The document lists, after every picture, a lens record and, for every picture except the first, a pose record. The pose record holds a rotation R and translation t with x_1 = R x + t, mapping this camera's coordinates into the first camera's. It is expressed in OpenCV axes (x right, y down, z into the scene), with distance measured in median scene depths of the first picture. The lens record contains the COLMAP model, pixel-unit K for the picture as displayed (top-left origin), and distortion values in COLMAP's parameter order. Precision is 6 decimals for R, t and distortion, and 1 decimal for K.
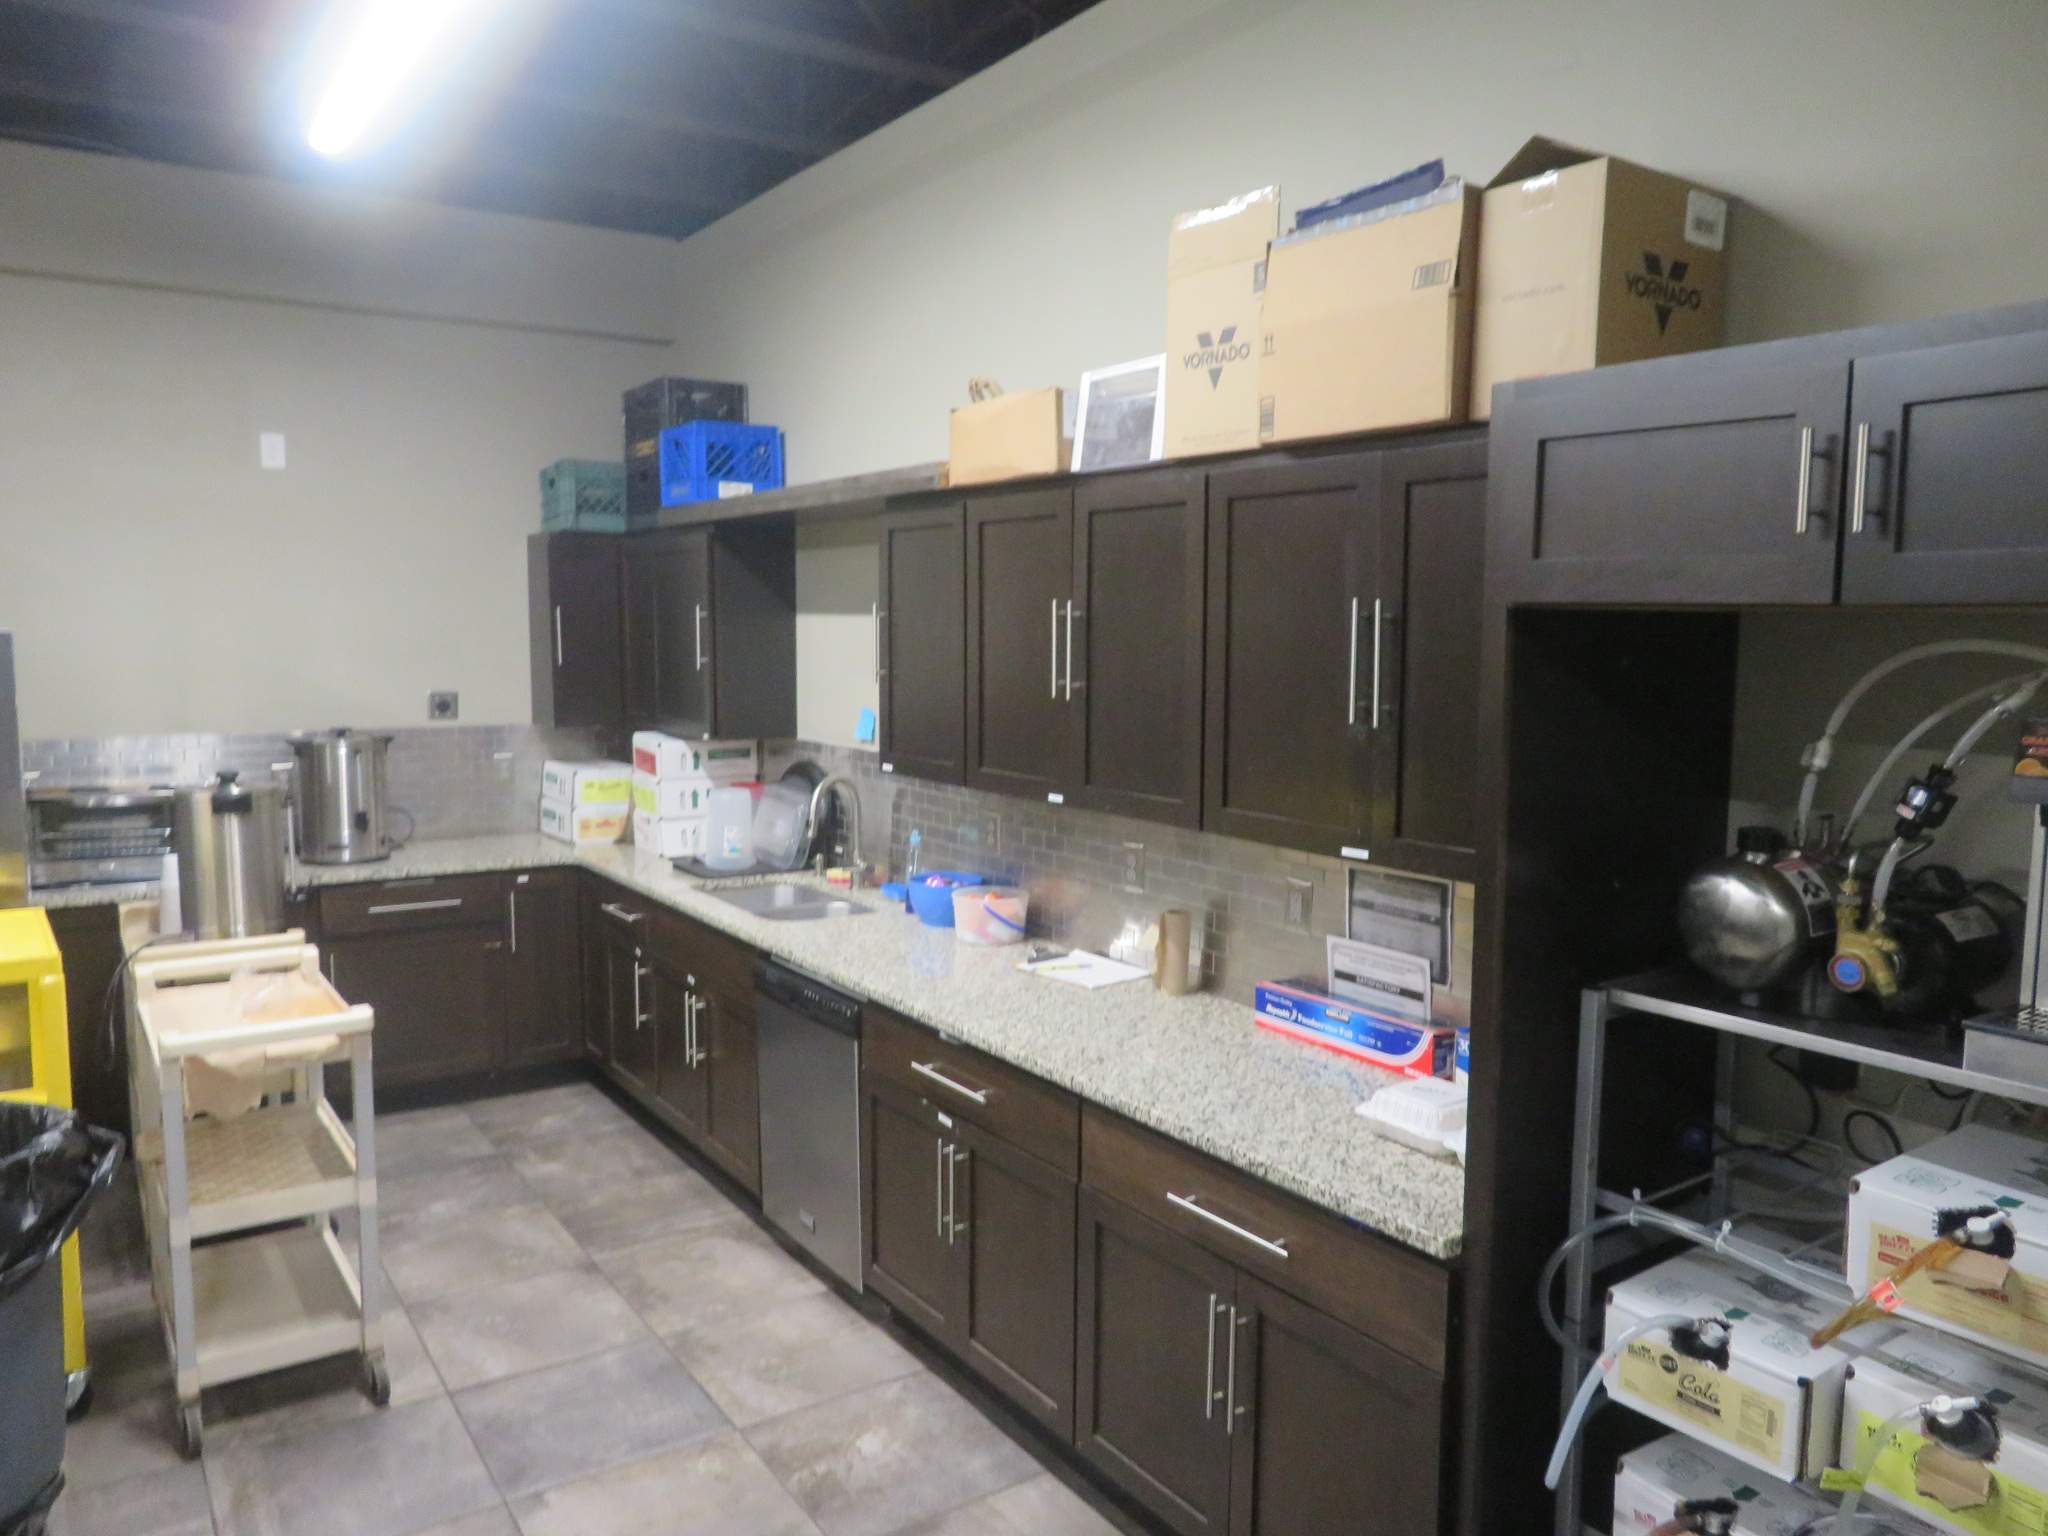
lens RADIAL K [[1462.8, 0, 1003.8], [0, 1462.8, 766.8], [0, 0, 1]] dist [-0.010854, 0.003617]
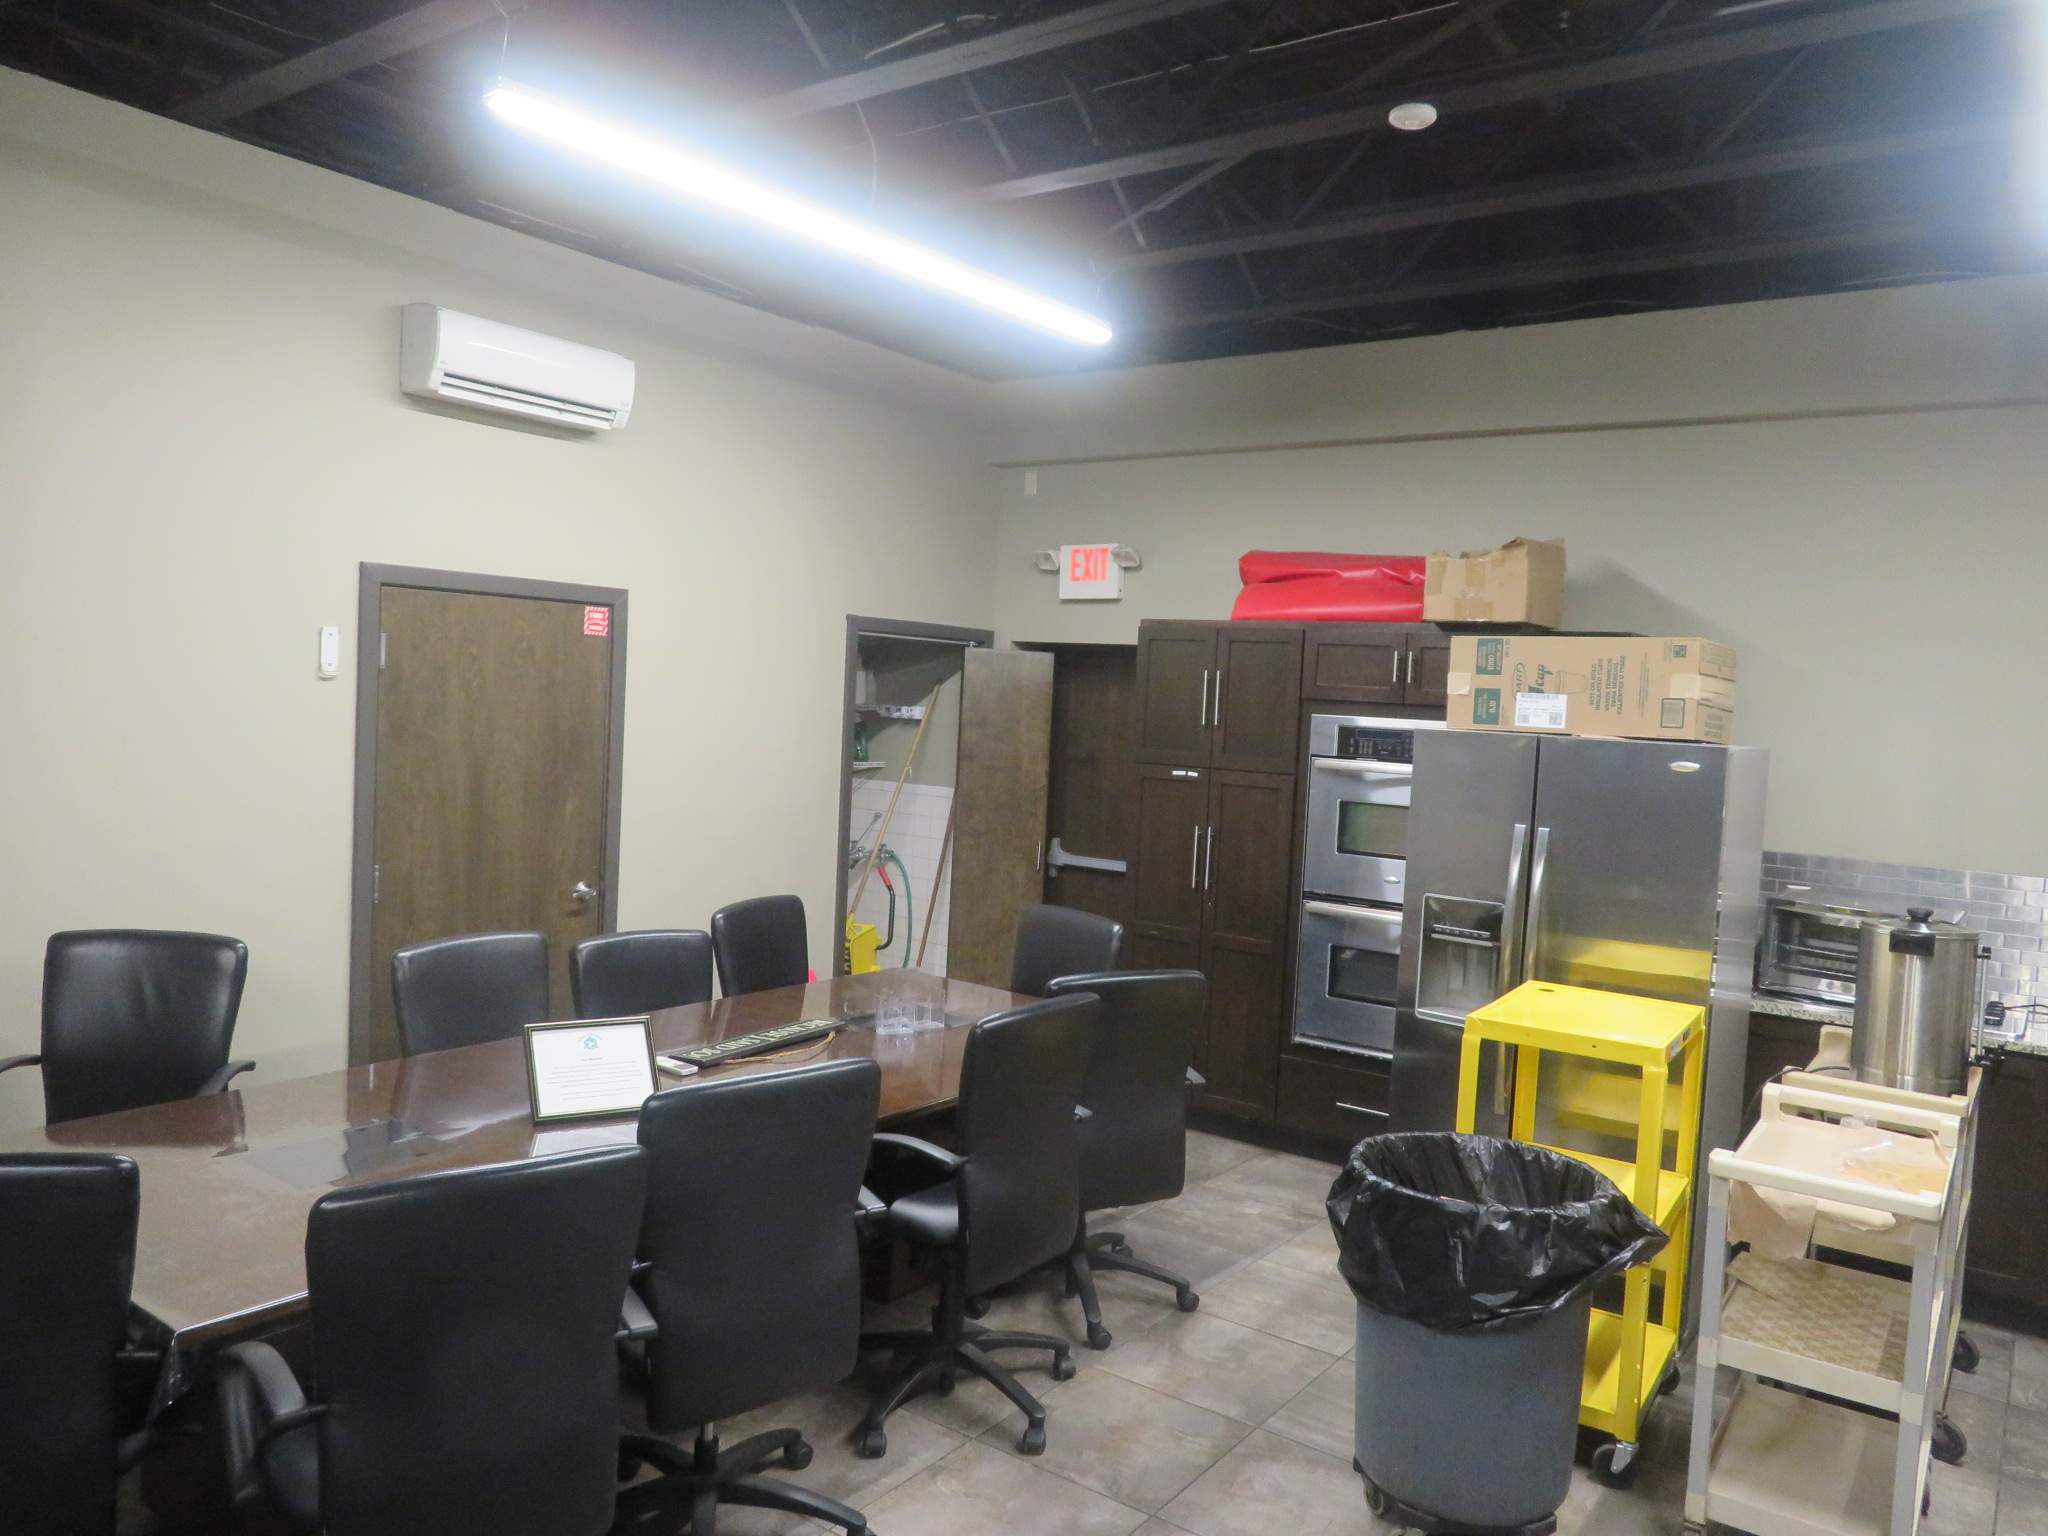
lens RADIAL K [[1462.8, 0, 1023.1], [0, 1462.8, 761.3], [0, 0, 1]] dist [-0.010854, 0.003617]
pose [[0.344092, 0.058588, -0.937106, 0.114544], [-0.141221, 0.989927, 0.010035, -0.015483], [0.928255, 0.128886, 0.348900, 0.101764]]
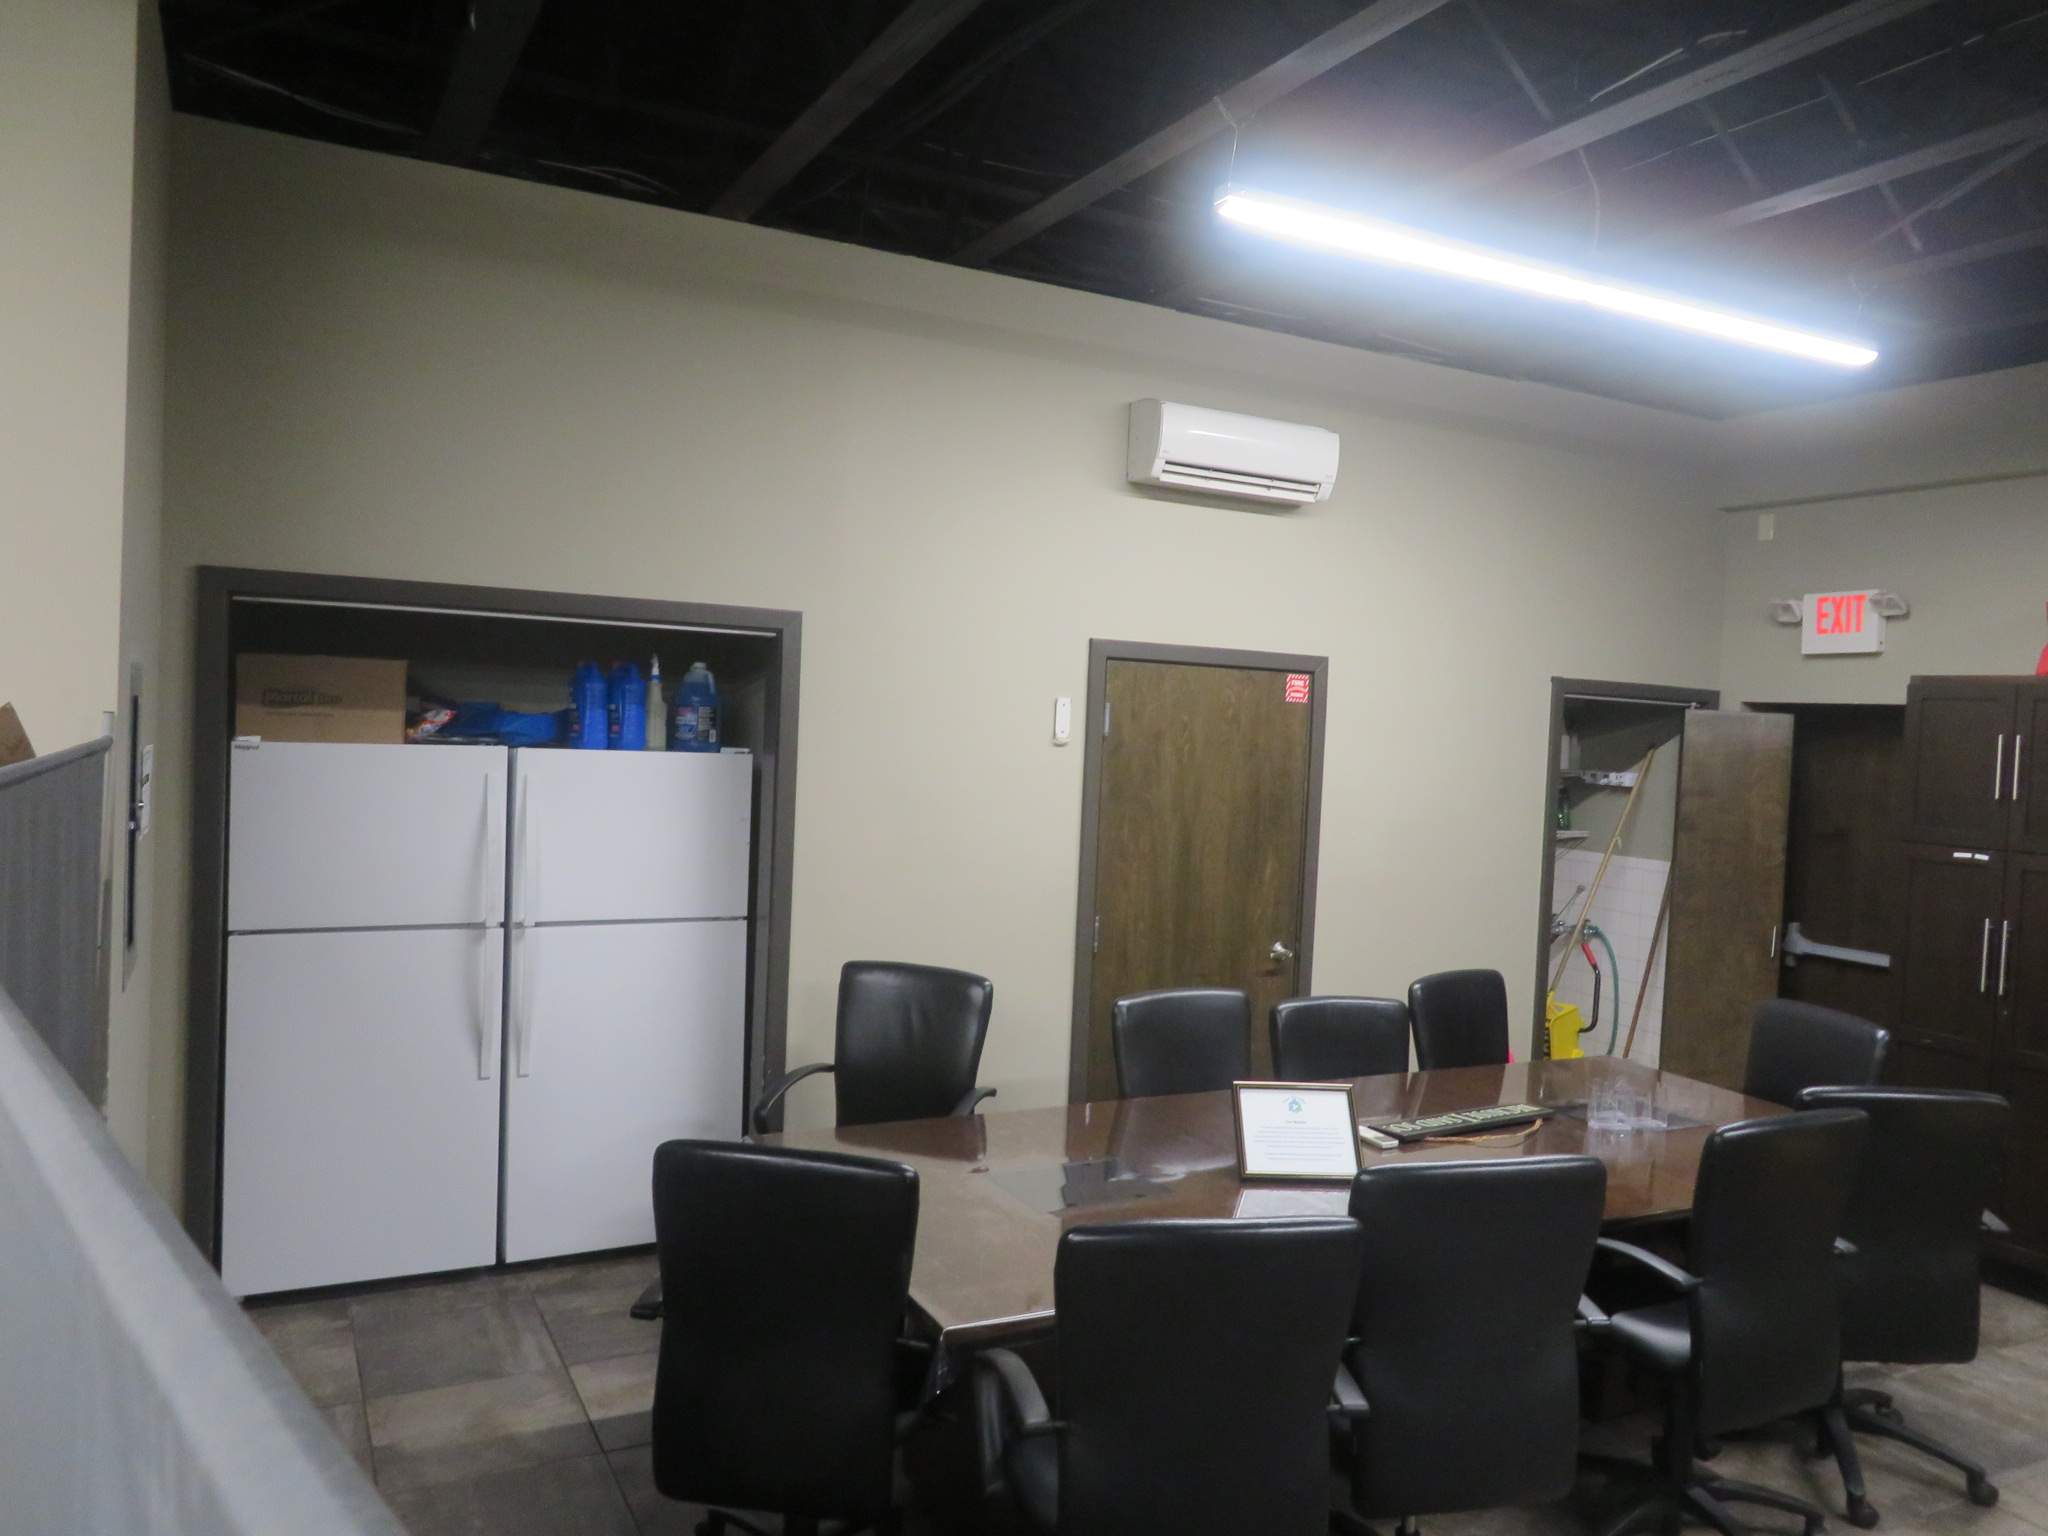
lens RADIAL K [[1462.8, 0, 1021.8], [0, 1462.8, 759.7], [0, 0, 1]] dist [-0.010854, 0.003617]
pose [[-0.103816, 0.020359, -0.994388, 0.112643], [-0.146872, 0.988516, 0.035572, -0.017846], [0.983692, 0.149741, -0.099634, 0.086096]]
